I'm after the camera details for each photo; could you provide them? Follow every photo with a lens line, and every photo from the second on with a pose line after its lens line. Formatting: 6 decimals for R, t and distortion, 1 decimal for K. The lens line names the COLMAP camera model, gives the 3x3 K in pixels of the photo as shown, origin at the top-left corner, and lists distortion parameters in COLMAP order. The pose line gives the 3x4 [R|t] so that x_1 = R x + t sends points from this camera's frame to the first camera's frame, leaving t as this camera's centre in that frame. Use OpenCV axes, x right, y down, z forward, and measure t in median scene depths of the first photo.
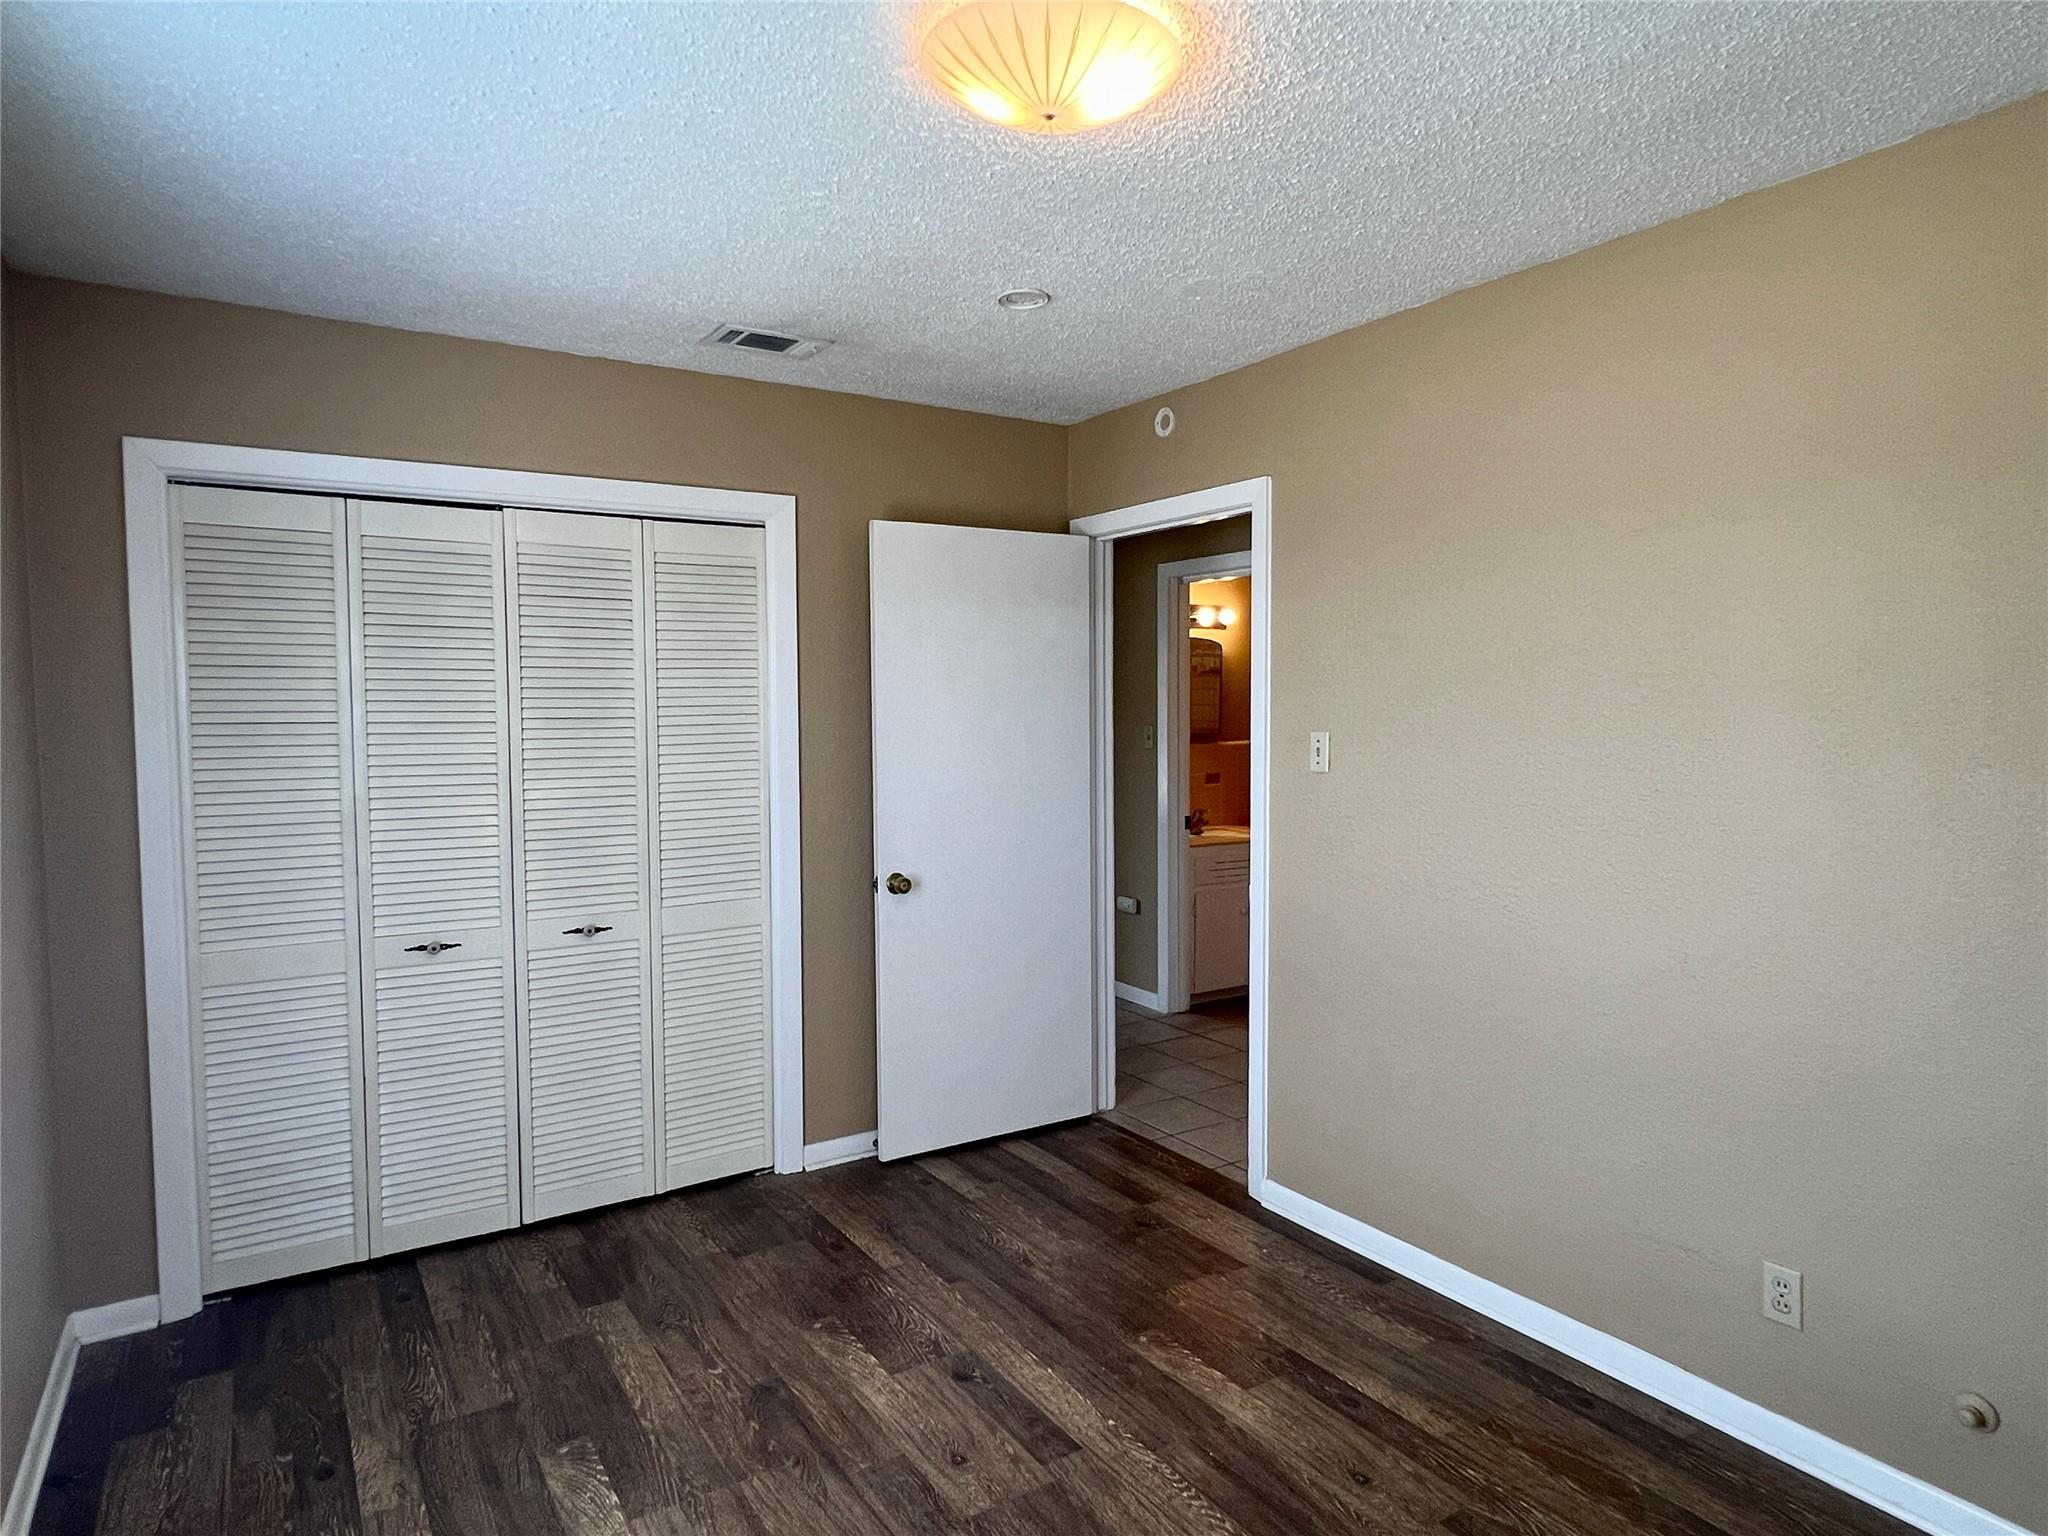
lens RADIAL K [[1187.1, 0, 1013.6], [0, 1187.1, 769.2], [0, 0, 1]] dist [0.003948, -0.001010]
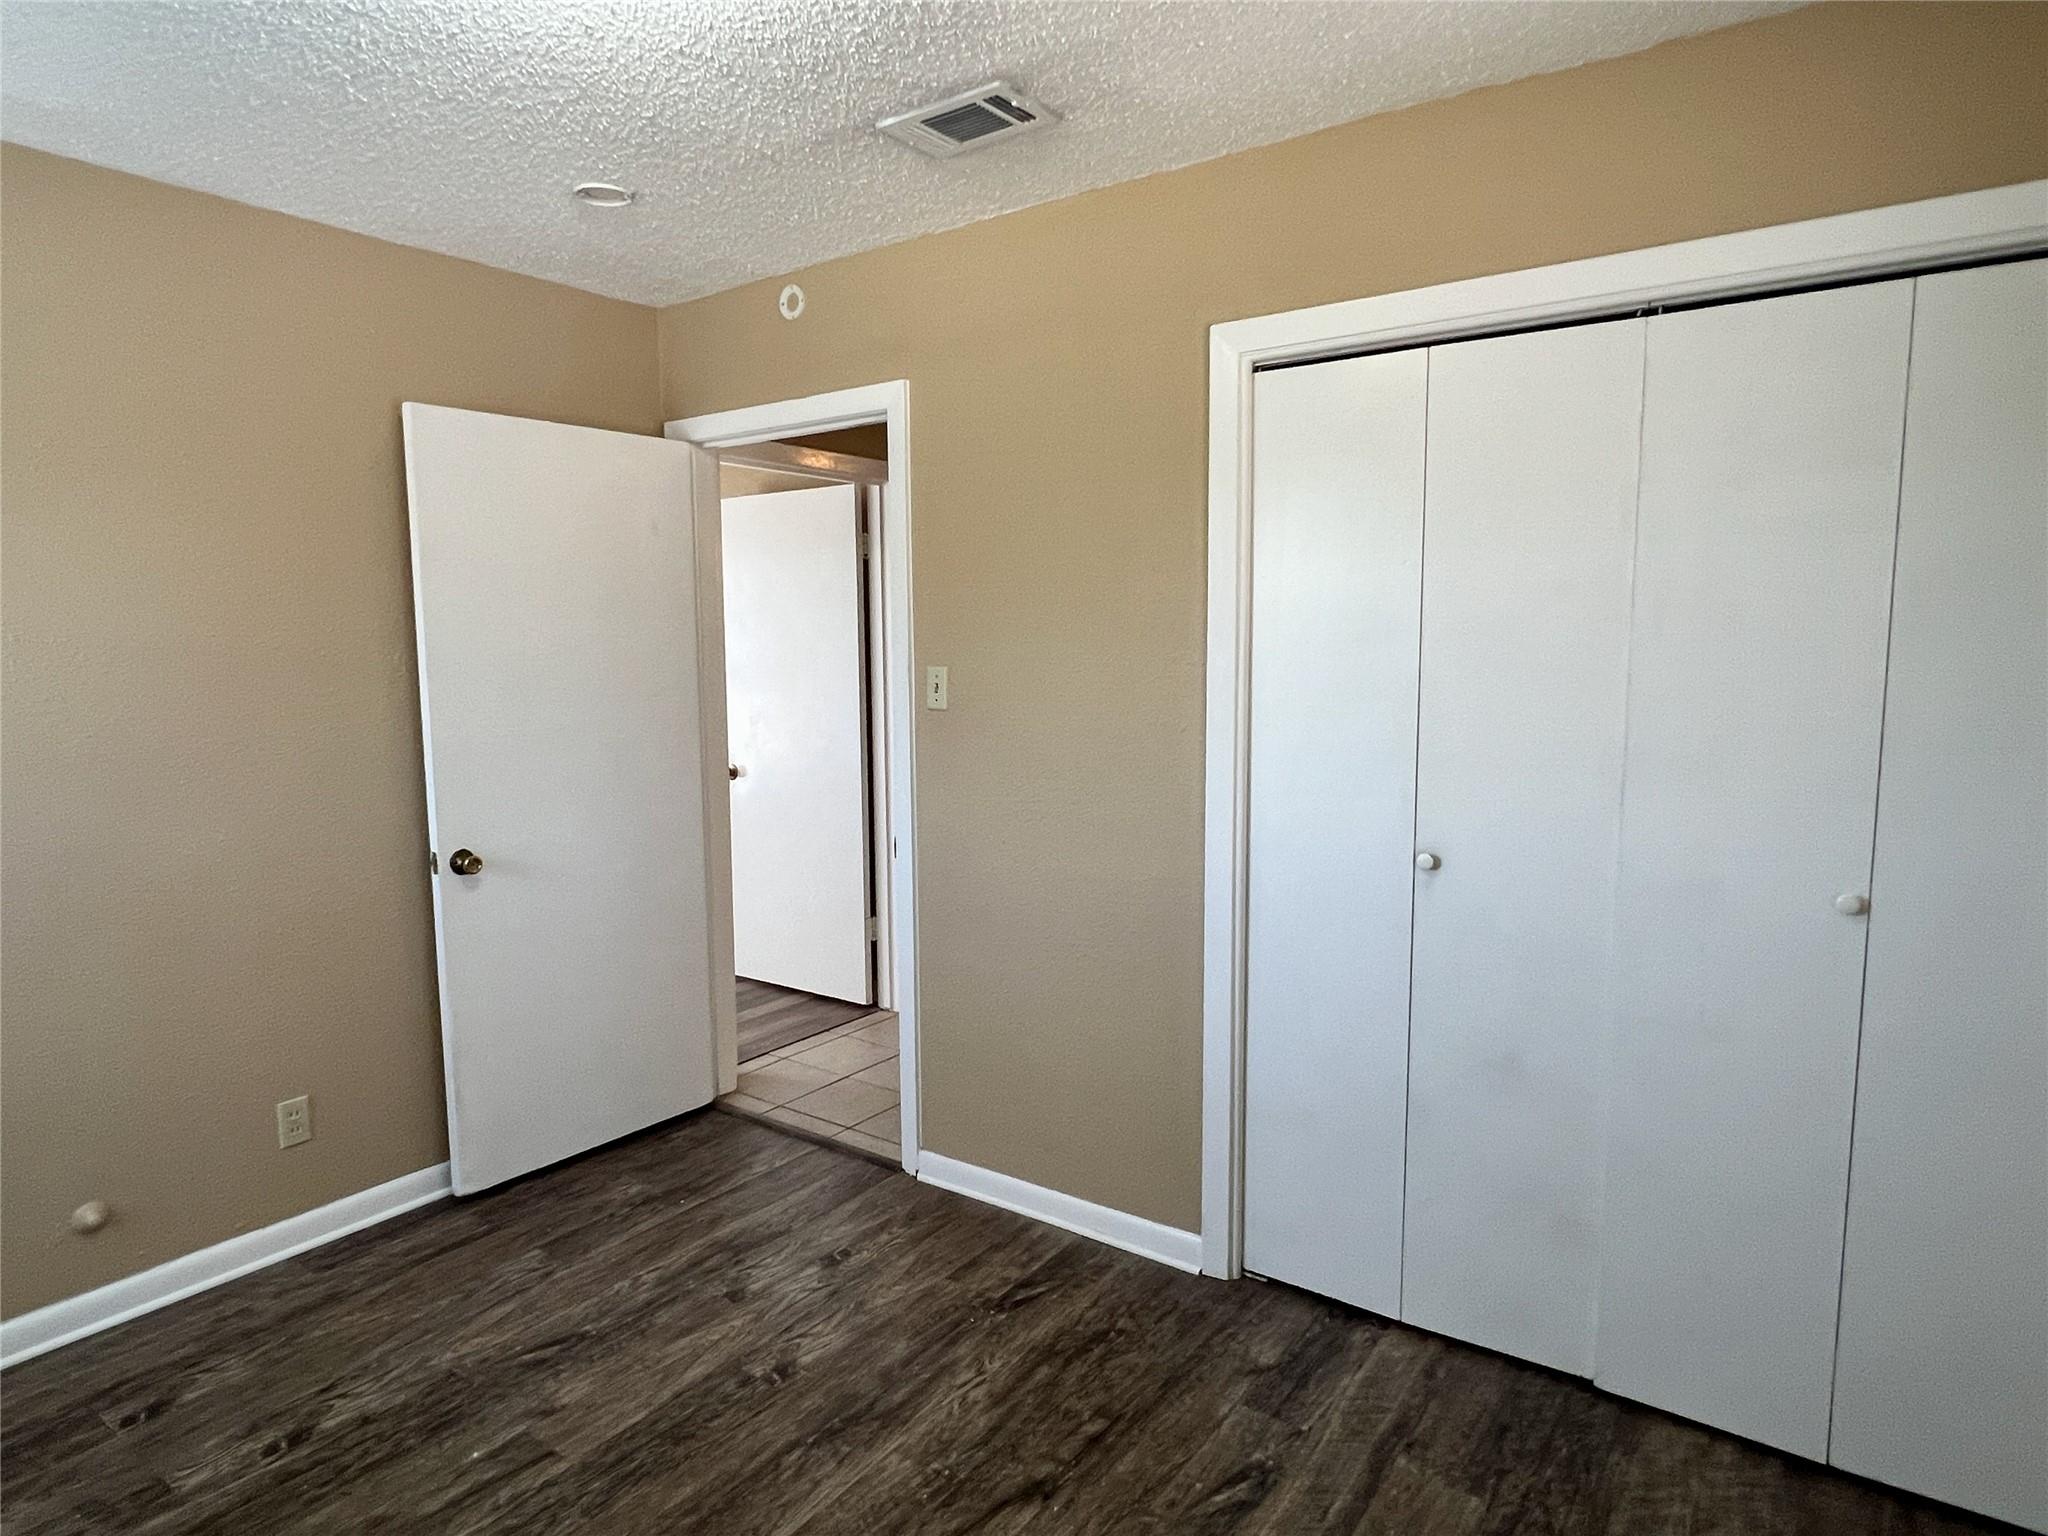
lens RADIAL K [[1187.1, 0, 1043.9], [0, 1187.1, 761.5], [0, 0, 1]] dist [0.003948, -0.001010]
pose [[0.931183, -0.041918, 0.362134, -0.019848], [0.024319, 0.998297, 0.053022, -0.005734], [-0.363739, -0.040566, 0.930617, 0.107663]]
